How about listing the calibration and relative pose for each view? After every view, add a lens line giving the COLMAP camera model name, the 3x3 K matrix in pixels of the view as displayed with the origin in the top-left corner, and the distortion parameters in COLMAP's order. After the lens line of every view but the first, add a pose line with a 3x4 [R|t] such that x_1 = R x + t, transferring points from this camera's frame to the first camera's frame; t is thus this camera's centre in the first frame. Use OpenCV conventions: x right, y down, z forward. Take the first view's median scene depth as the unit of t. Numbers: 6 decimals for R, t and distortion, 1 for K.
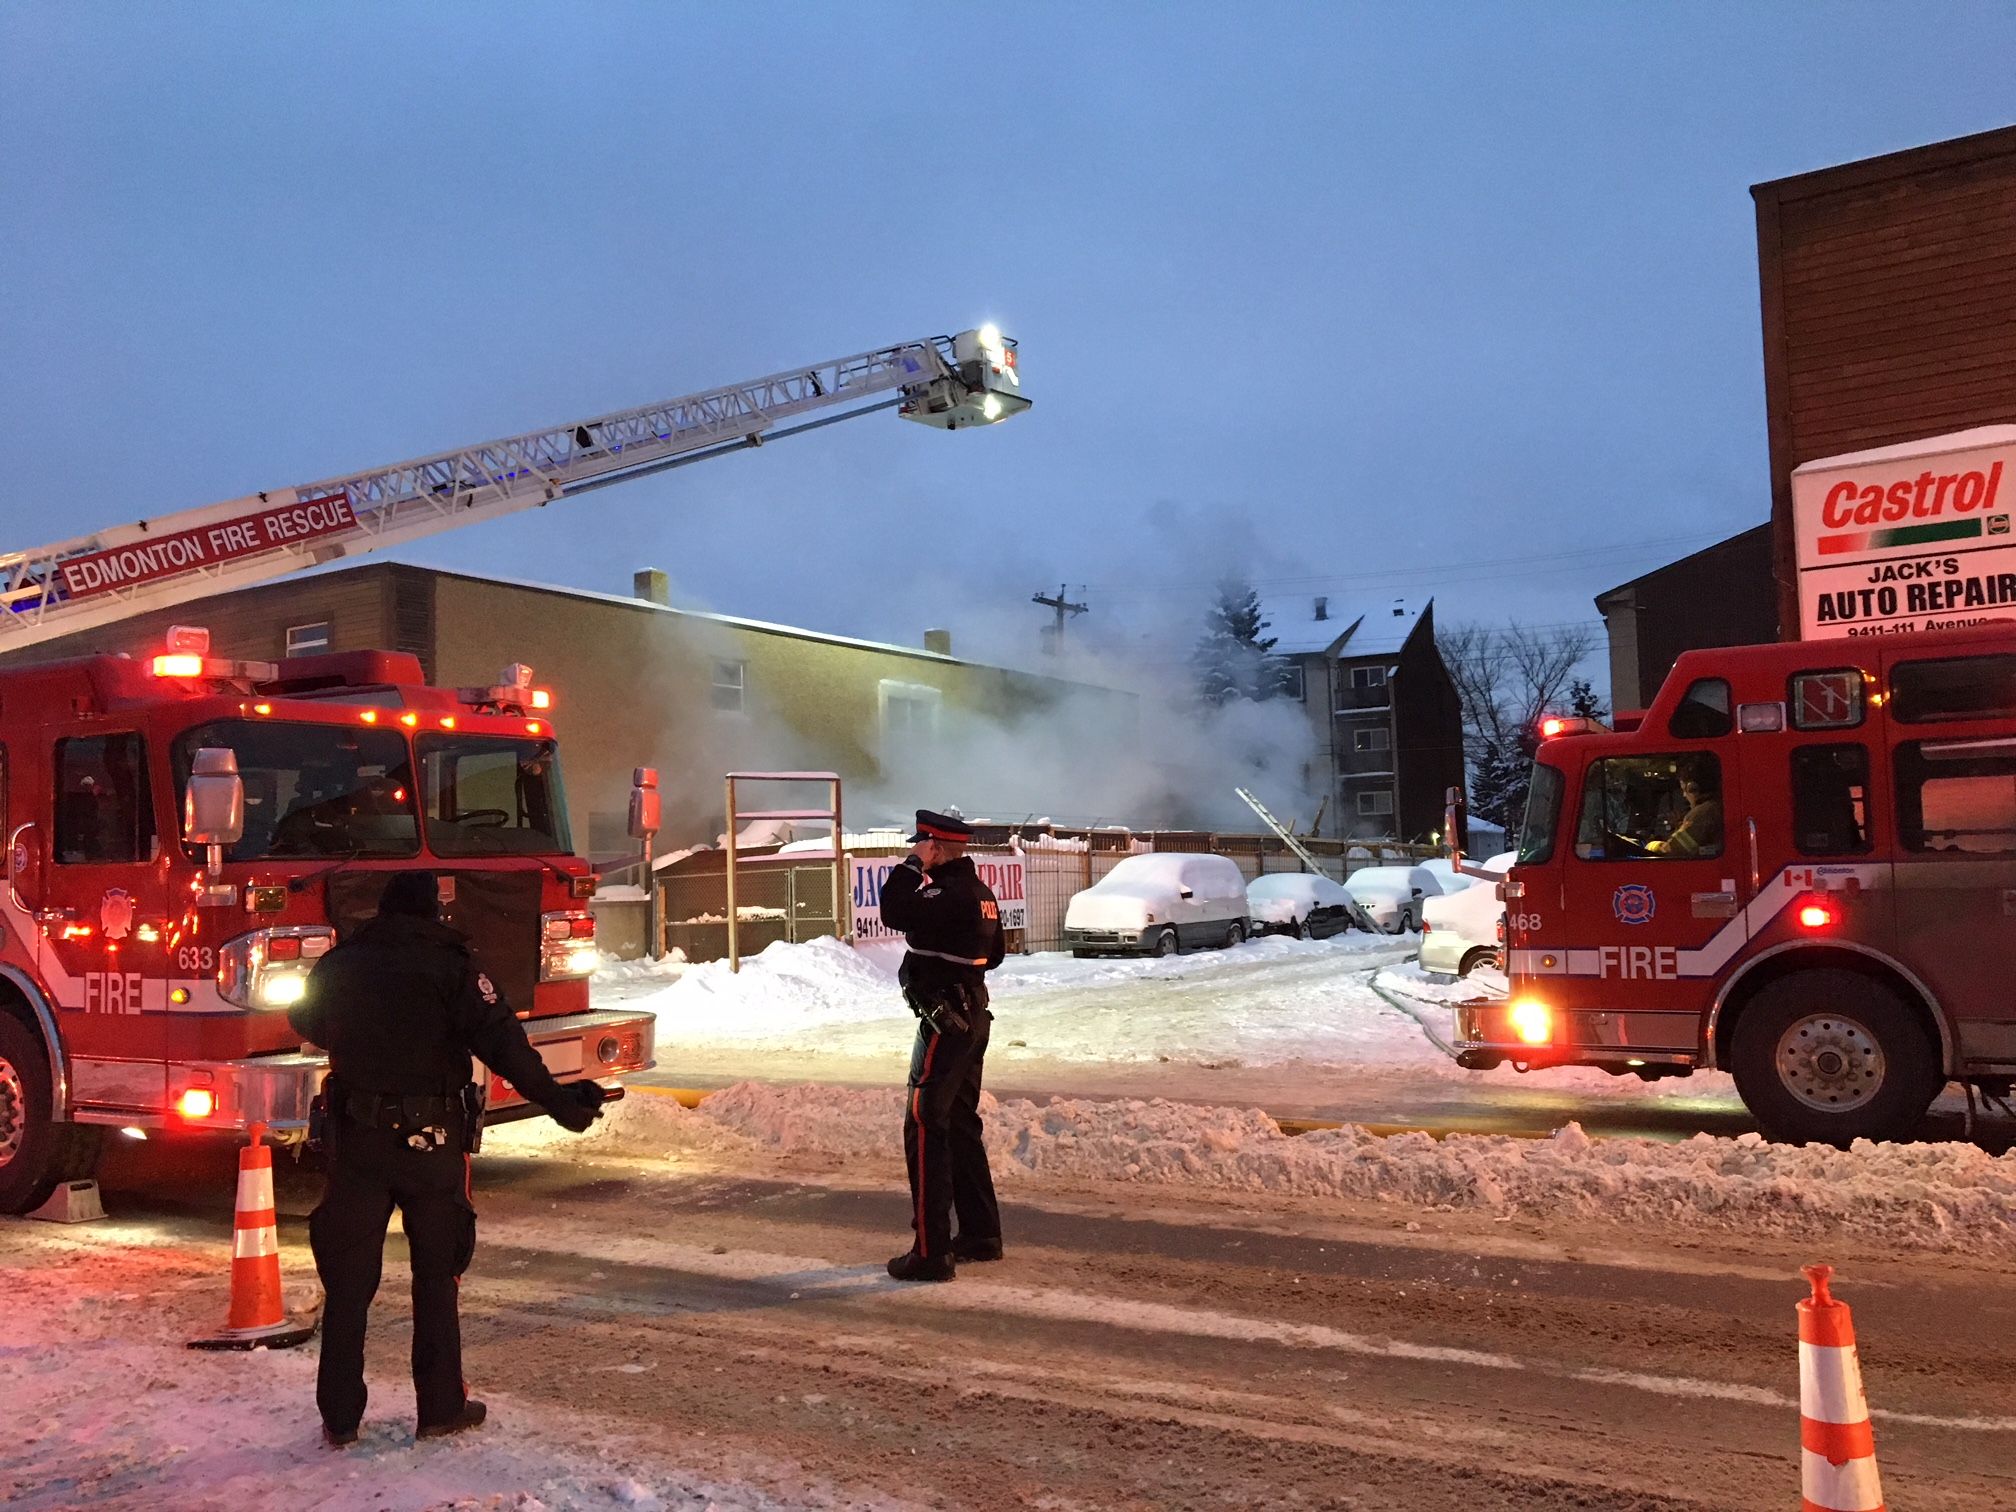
lens RADIAL K [[1691.3, 0, 1005.6], [0, 1691.3, 758.7], [0, 0, 1]] dist [0.063905, -0.099368]
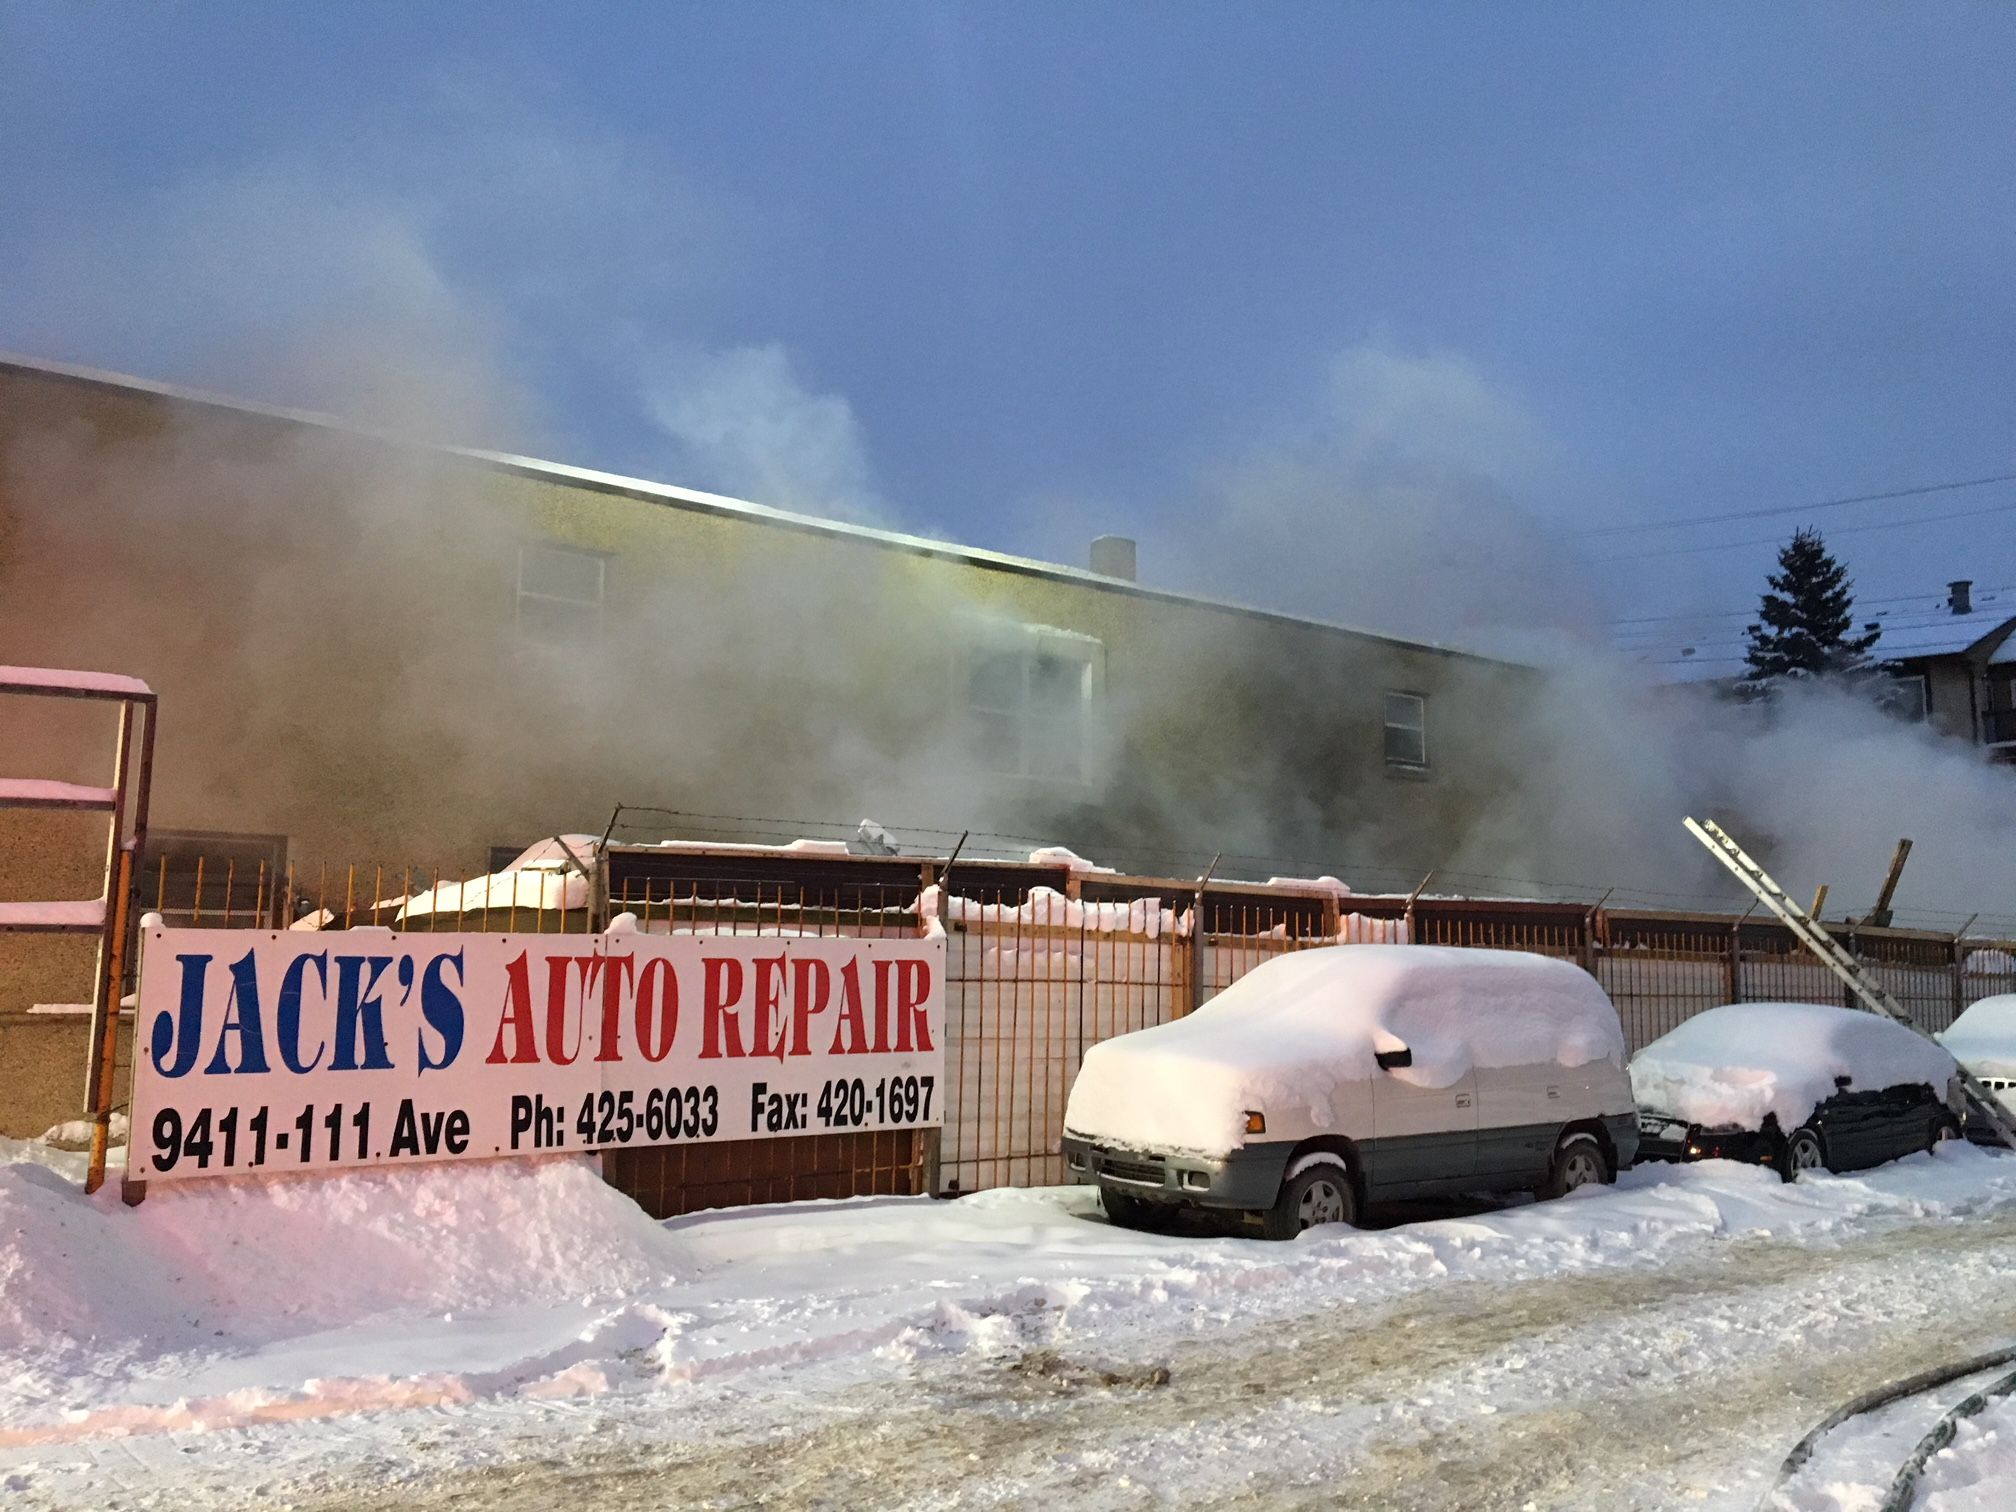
lens RADIAL K [[1691.3, 0, 1008.9], [0, 1691.3, 748.6], [0, 0, 1]] dist [0.063905, -0.099368]
pose [[0.940718, -0.011751, -0.338986, 0.147406], [-0.008213, 0.998318, -0.057399, 0.033142], [0.339090, 0.056781, 0.939039, 0.589755]]
